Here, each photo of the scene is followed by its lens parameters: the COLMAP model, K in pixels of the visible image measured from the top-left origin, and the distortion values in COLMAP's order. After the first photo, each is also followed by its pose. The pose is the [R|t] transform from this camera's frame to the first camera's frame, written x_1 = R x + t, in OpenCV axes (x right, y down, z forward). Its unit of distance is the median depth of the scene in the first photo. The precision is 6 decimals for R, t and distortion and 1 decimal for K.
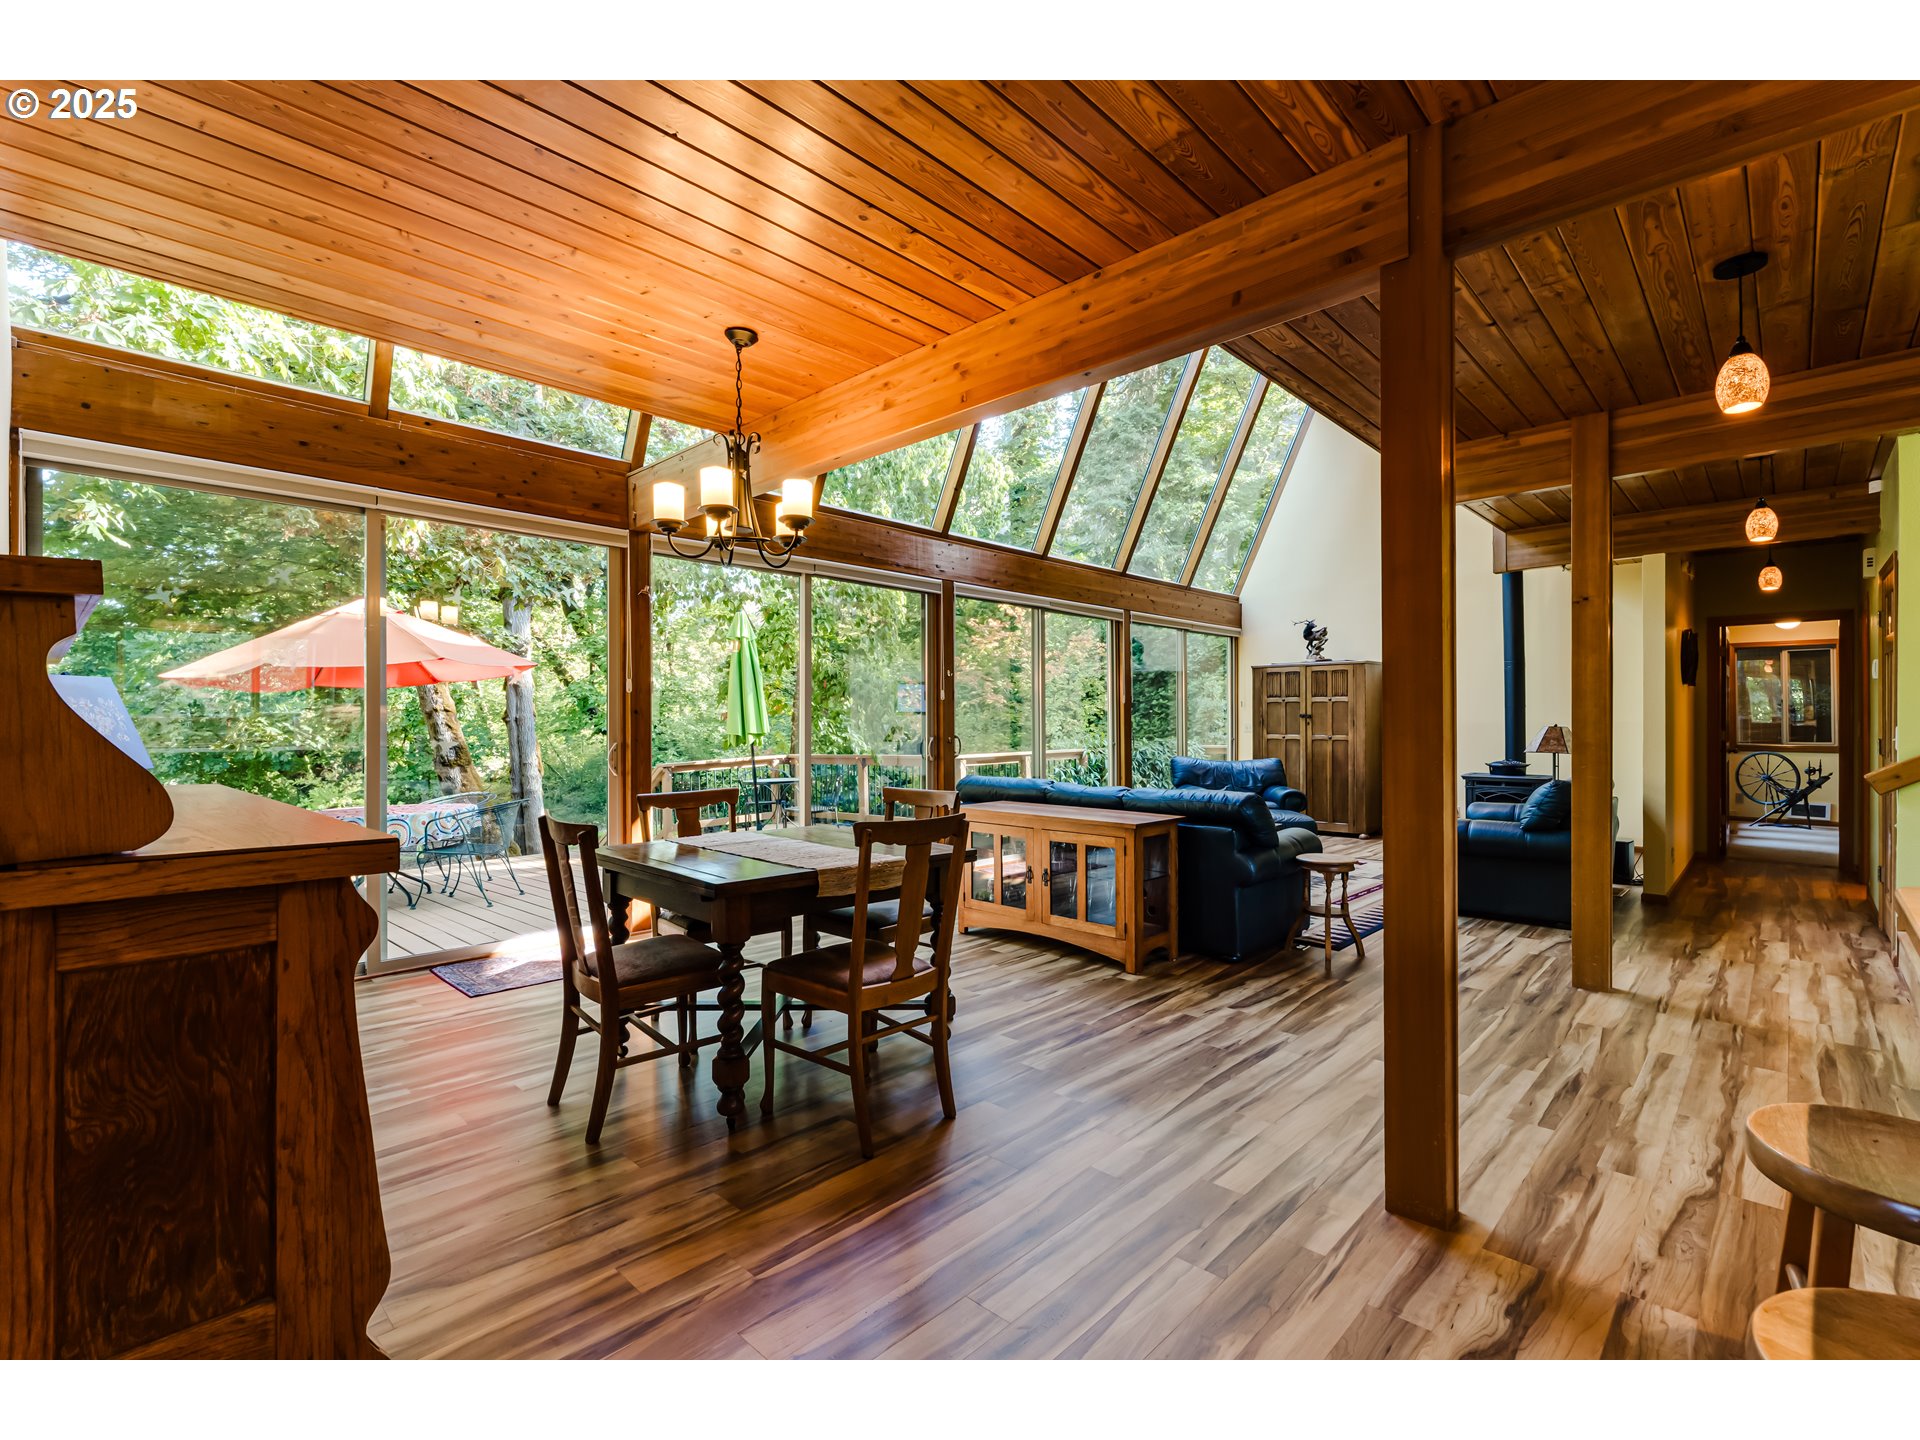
lens RADIAL K [[868.6, 0, 952.1], [0, 868.6, 729.1], [0, 0, 1]] dist [-0.007250, 0.001288]
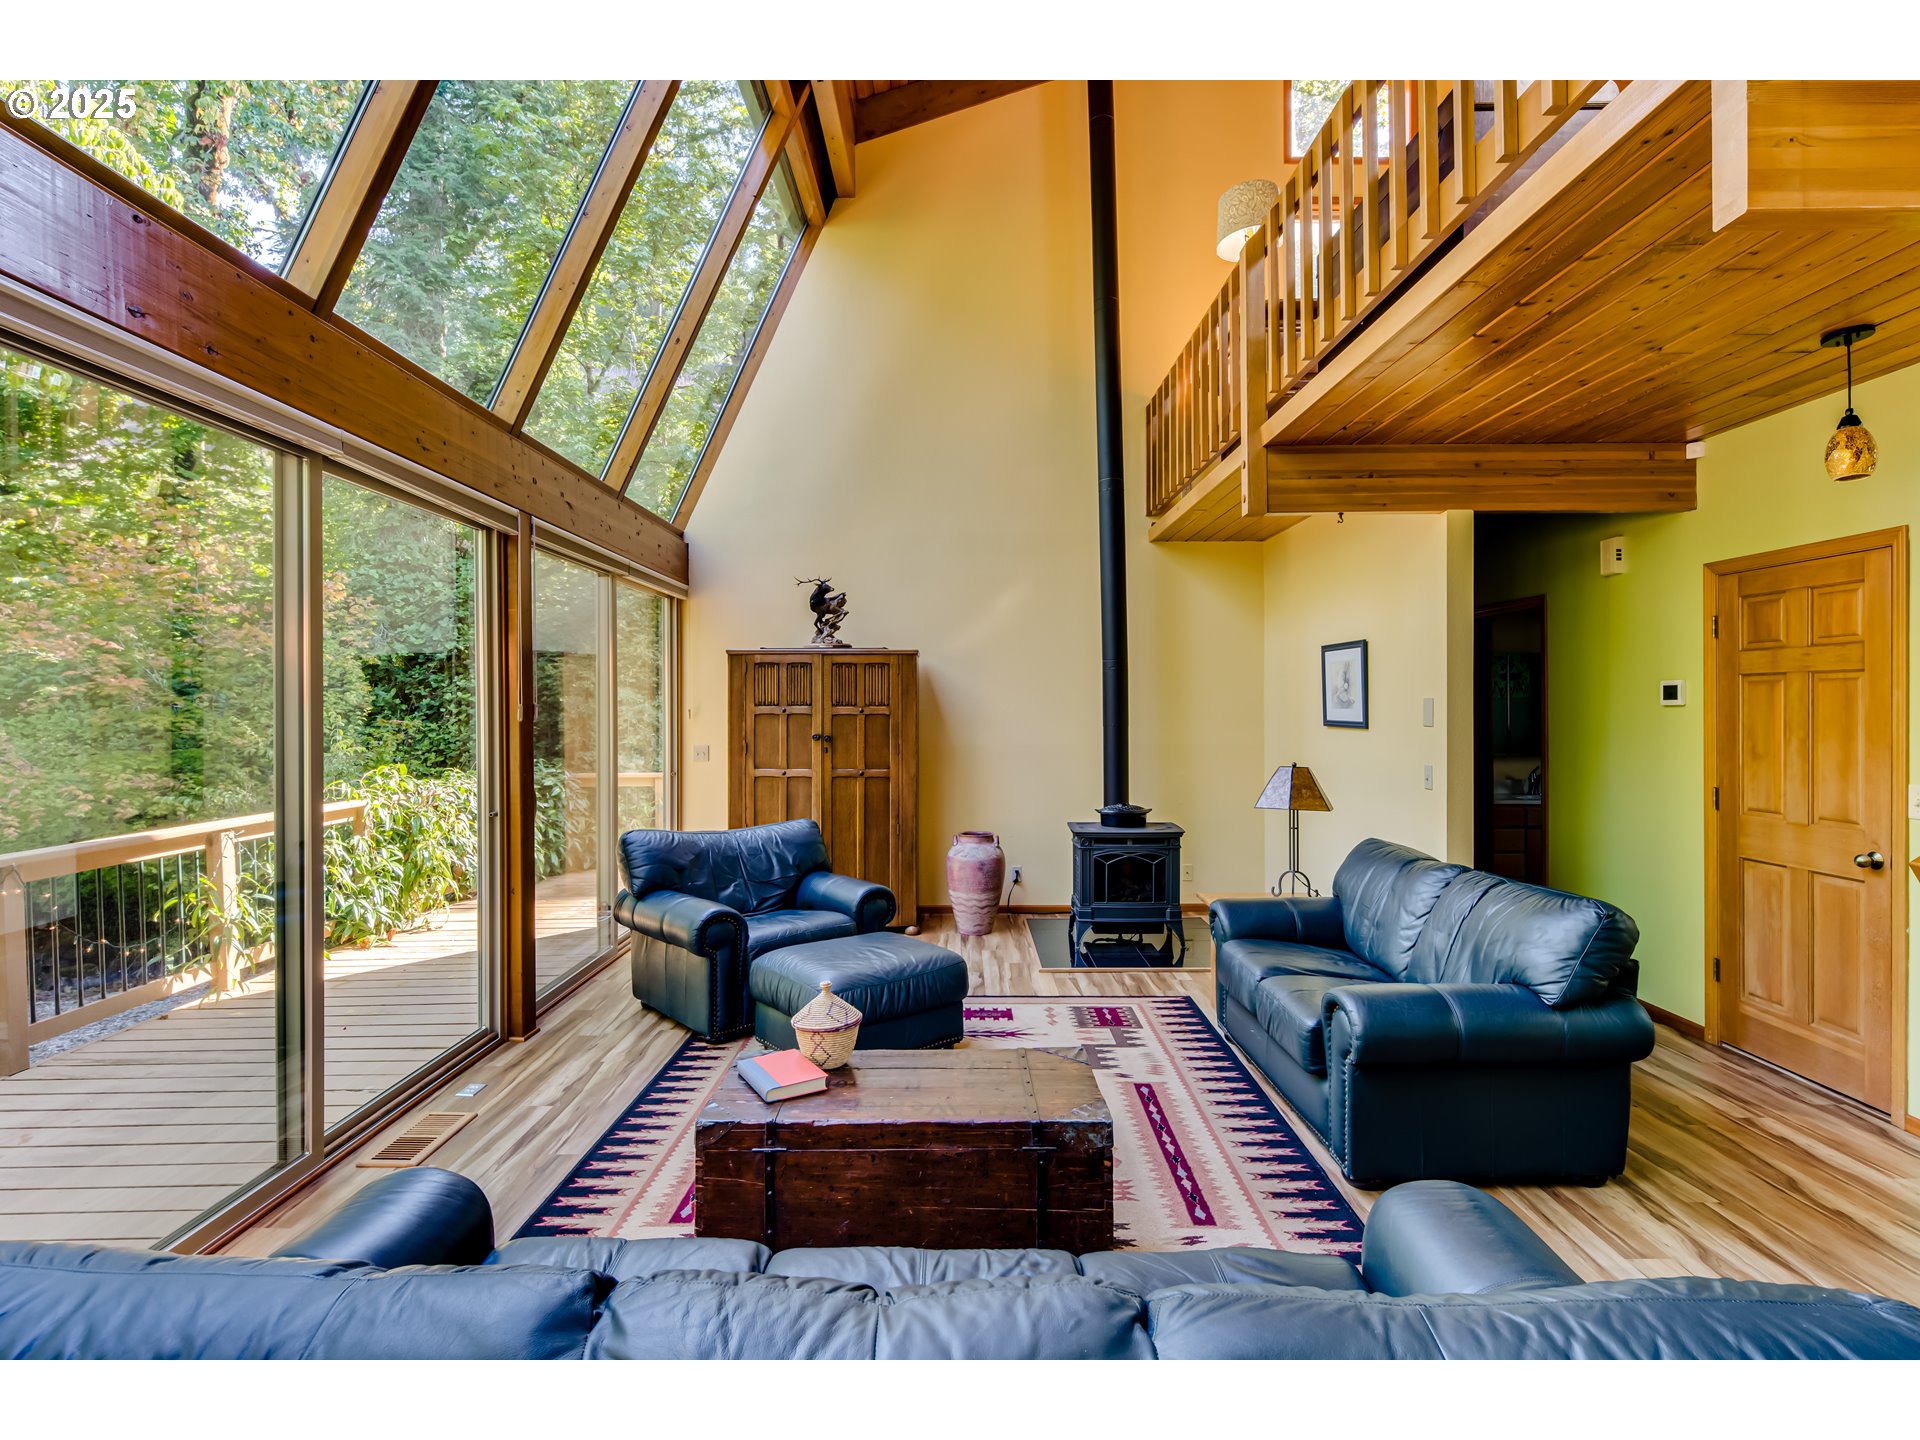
lens RADIAL K [[974.6, 0, 971.6], [0, 974.6, 705.1], [0, 0, 1]] dist [0.005839, -0.001523]
pose [[0.722565, 0.007995, 0.691256, 0.059436], [0.003640, 0.999875, -0.015369, -0.079616], [-0.691293, 0.013621, 0.722446, 1.313381]]
